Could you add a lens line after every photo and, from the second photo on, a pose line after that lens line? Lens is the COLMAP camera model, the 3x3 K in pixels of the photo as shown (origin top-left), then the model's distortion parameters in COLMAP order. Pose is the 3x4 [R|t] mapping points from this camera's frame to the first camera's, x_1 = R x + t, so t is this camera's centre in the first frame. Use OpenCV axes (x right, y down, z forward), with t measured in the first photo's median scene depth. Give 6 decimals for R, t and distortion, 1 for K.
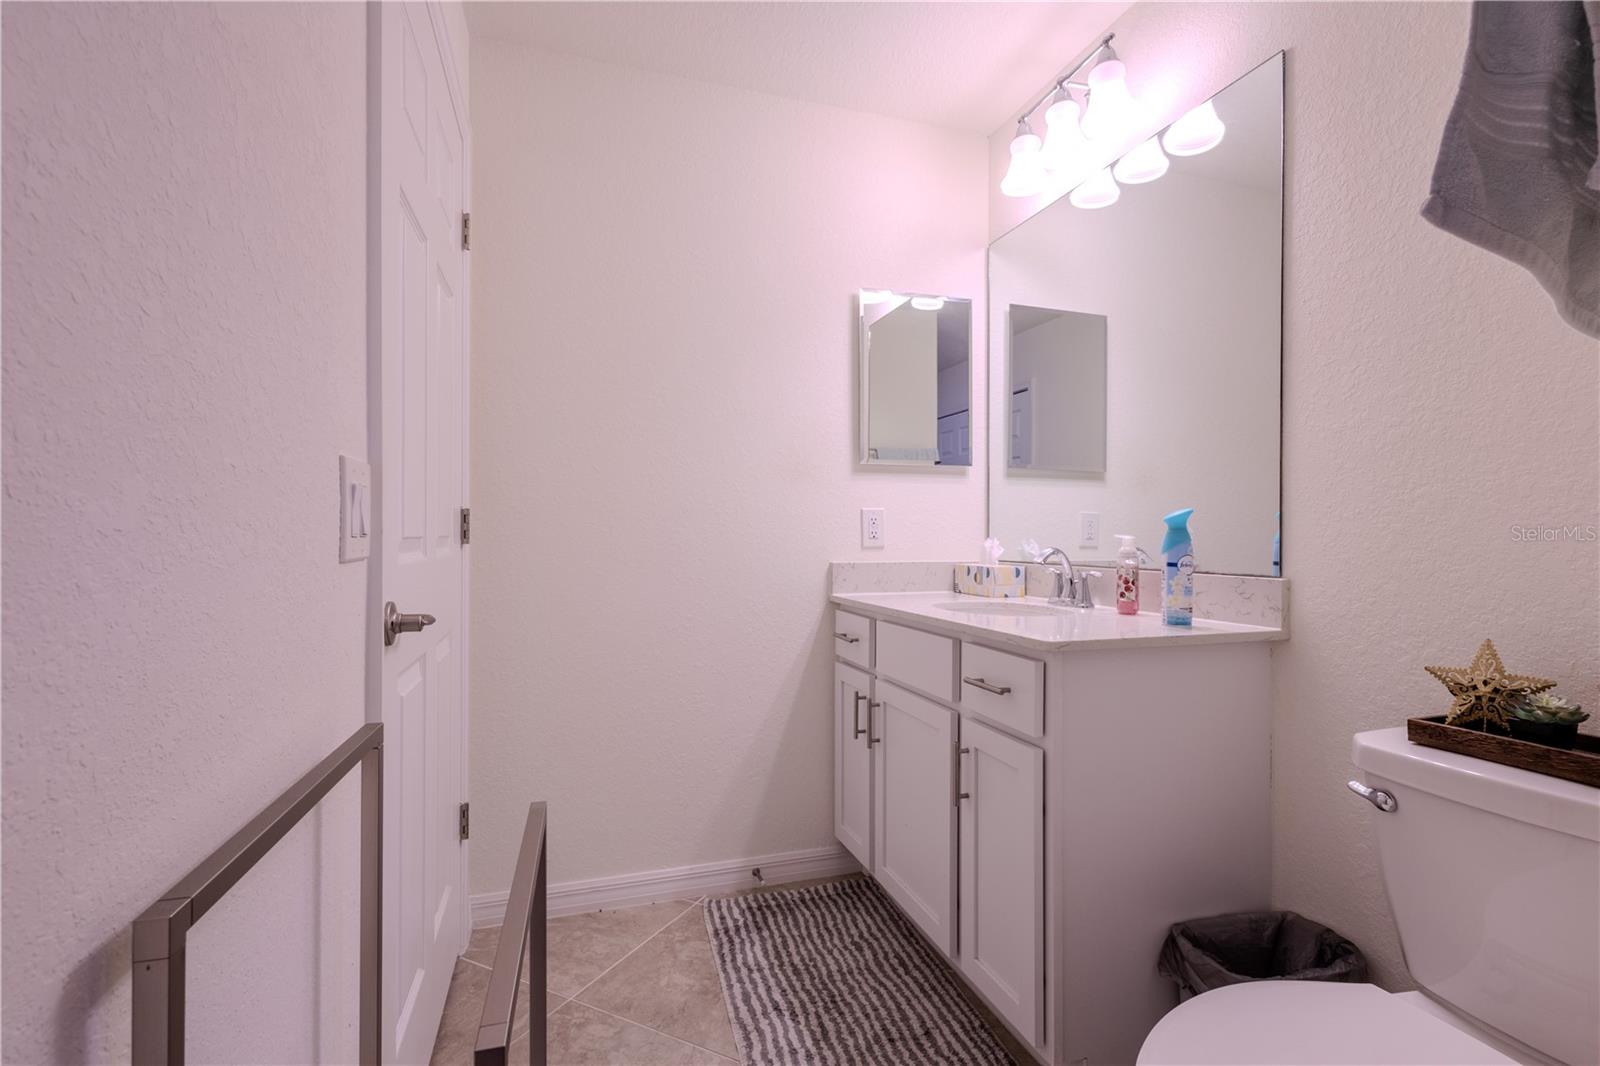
lens RADIAL K [[737.6, 0, 800.2], [0, 737.6, 535.2], [0, 0, 1]] dist [0.002759, -0.000738]
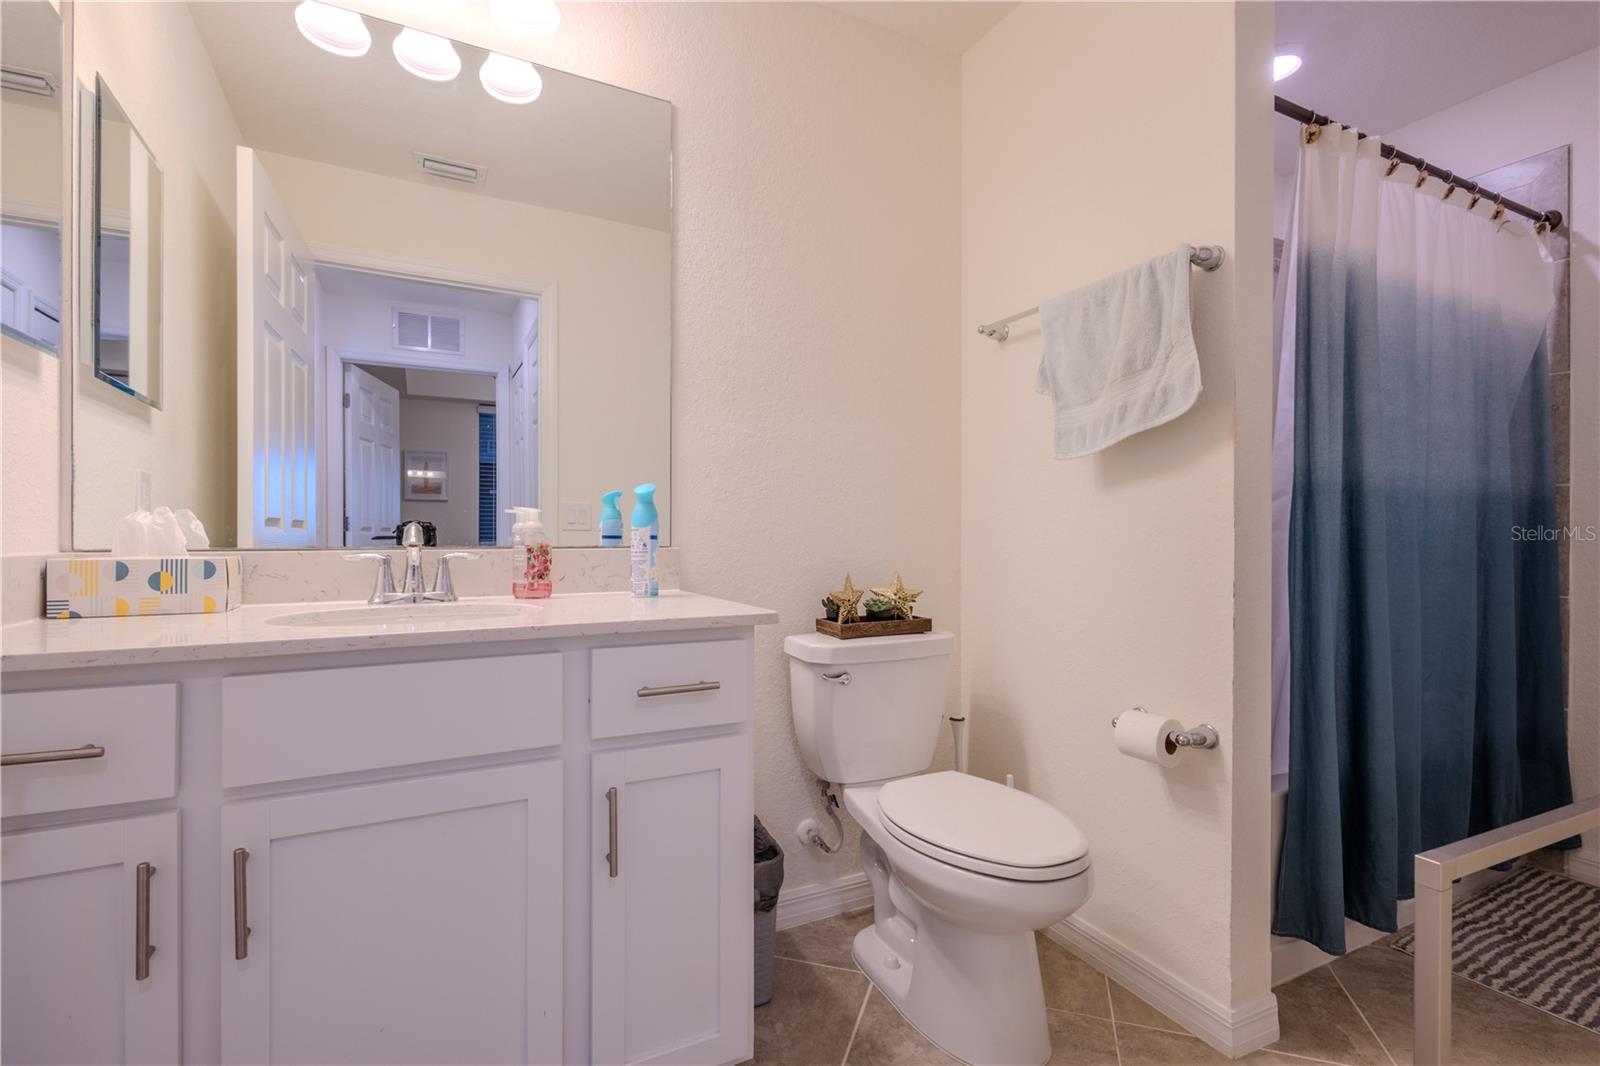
lens RADIAL K [[737.6, 0, 800.2], [0, 737.6, 535.2], [0, 0, 1]] dist [0.002759, -0.000738]
pose [[-0.156760, -0.002261, 0.987634, -0.539212], [-0.001612, 0.999997, 0.002033, 0.034400], [-0.987635, -0.001274, -0.156763, 0.957889]]
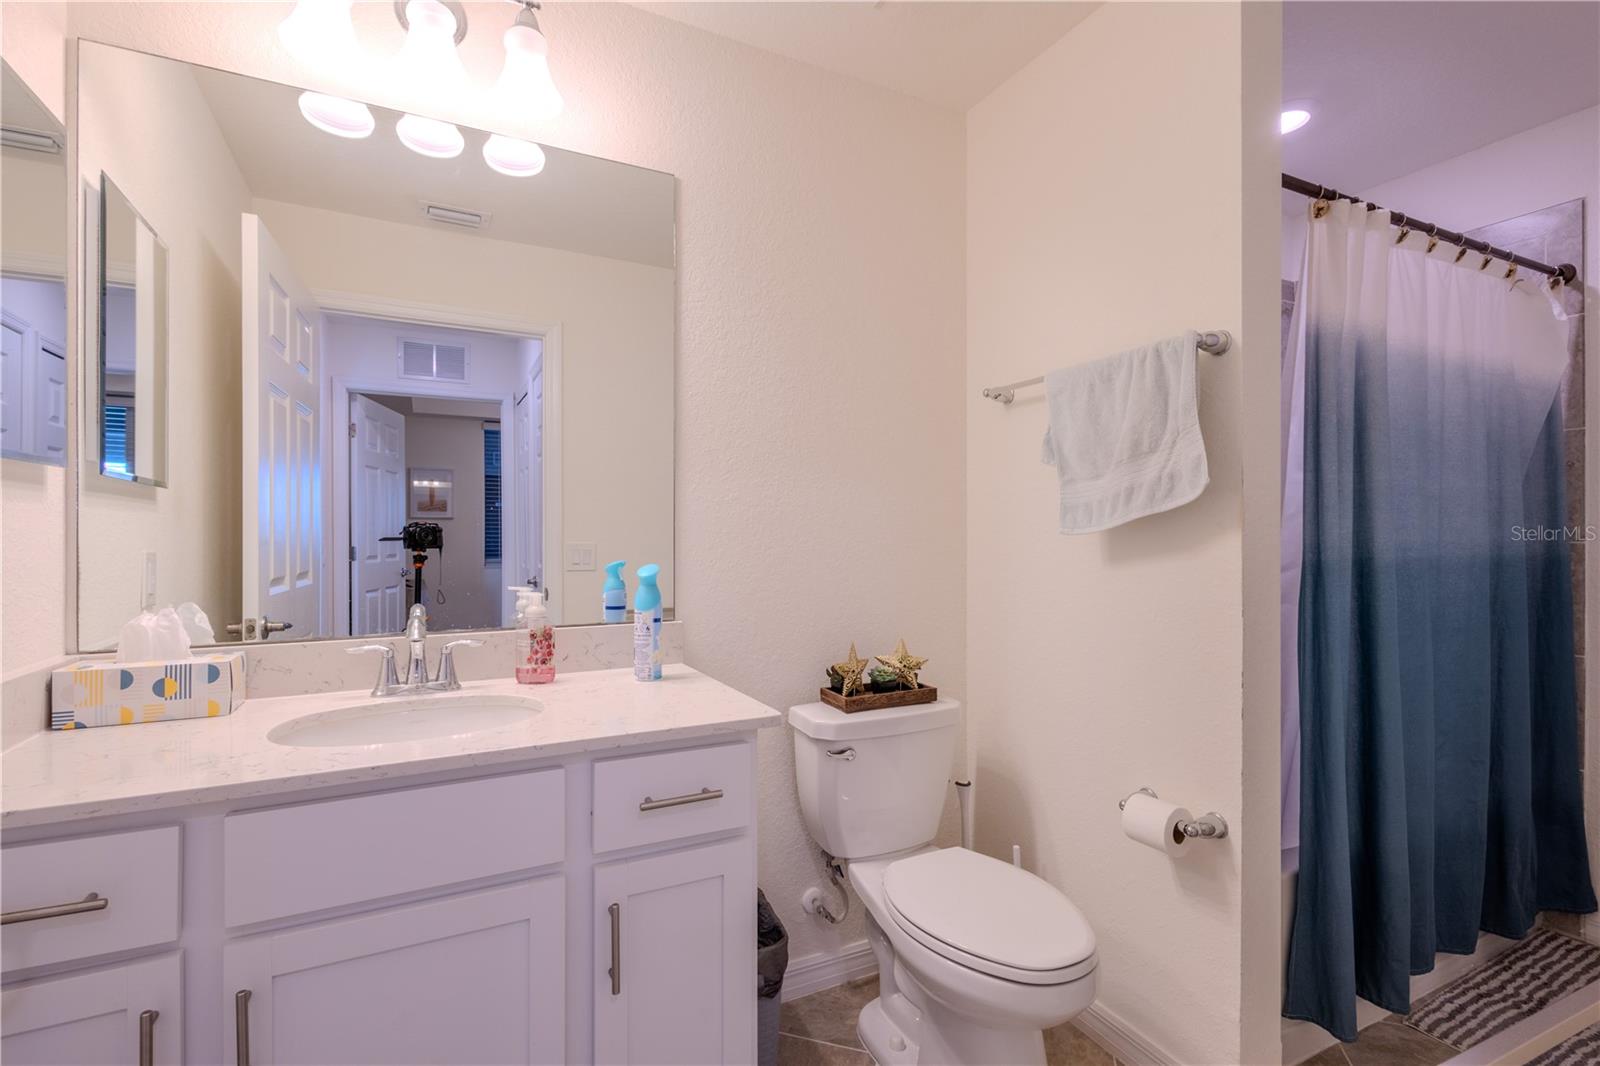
lens RADIAL K [[740.7, 0, 800.0], [0, 740.7, 533.0], [0, 0, 1]] dist [0.003545, -0.001474]
pose [[-0.147998, -0.000718, 0.988987, -0.538591], [0.000644, 0.999999, 0.000823, -0.081439], [-0.988987, 0.000758, -0.147998, 0.954010]]
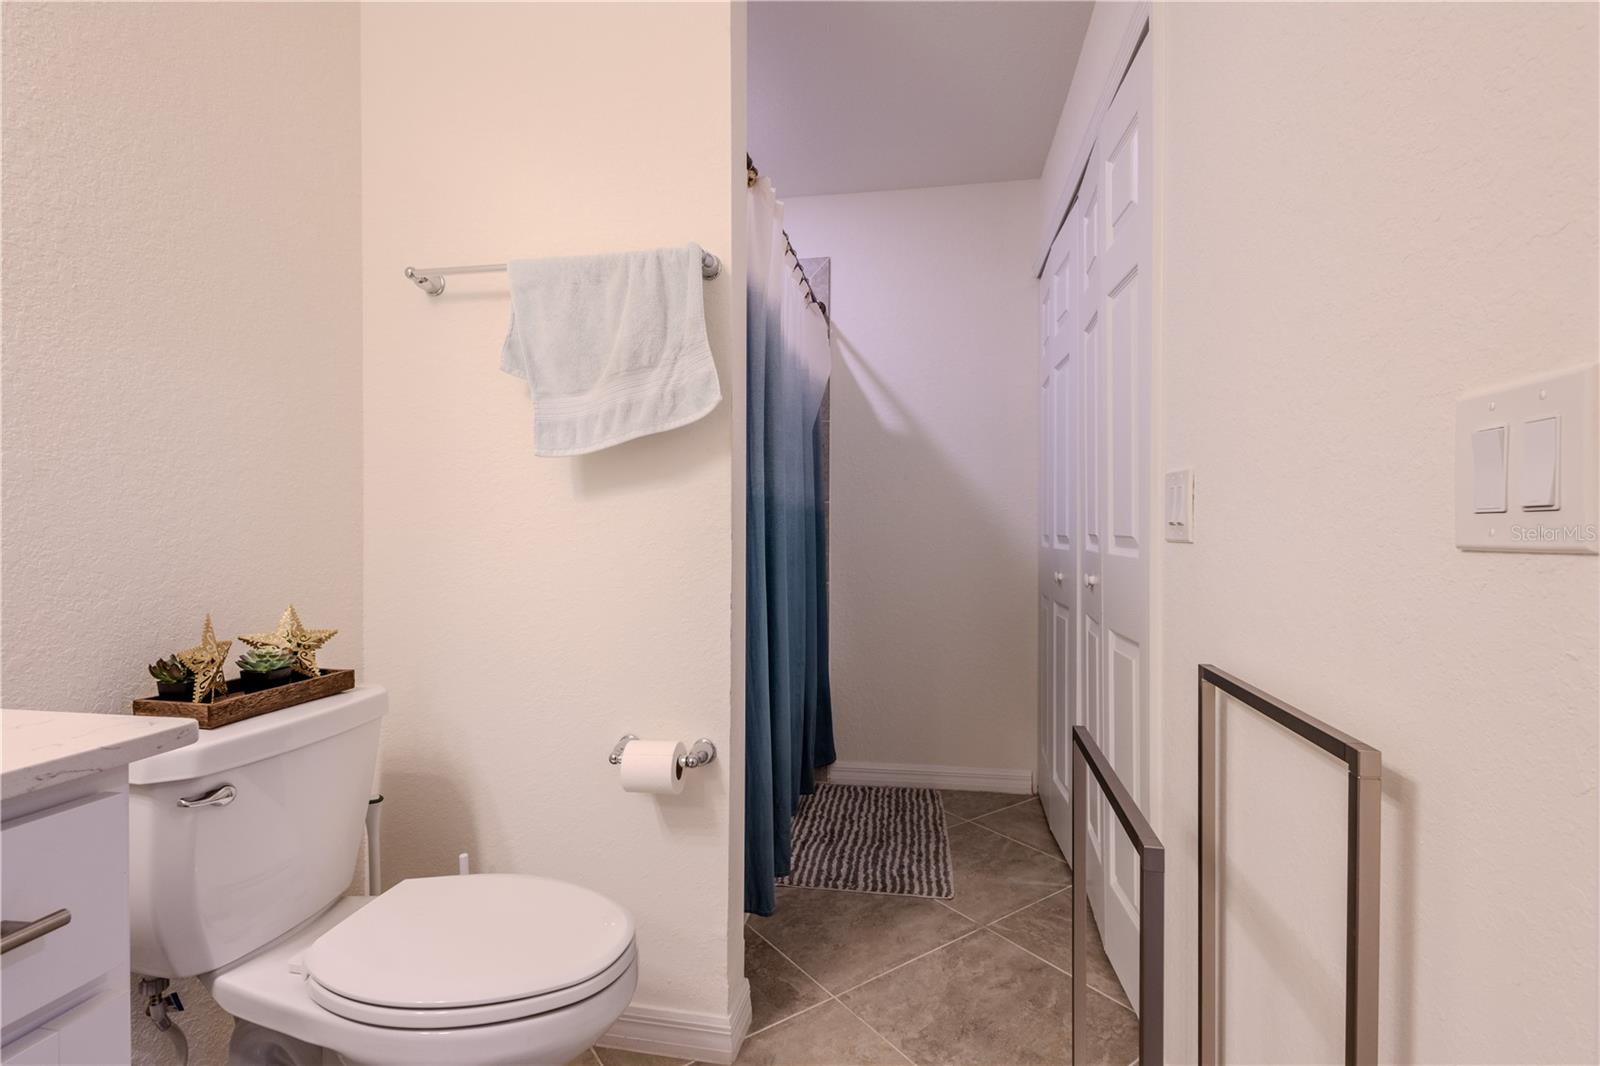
lens RADIAL K [[740.7, 0, 800.0], [0, 740.7, 533.0], [0, 0, 1]] dist [0.003545, -0.001474]
pose [[-0.887667, -0.004271, 0.460466, -0.214758], [-0.002332, 0.999986, 0.004779, 0.012362], [-0.460480, 0.003168, -0.887665, 1.072130]]
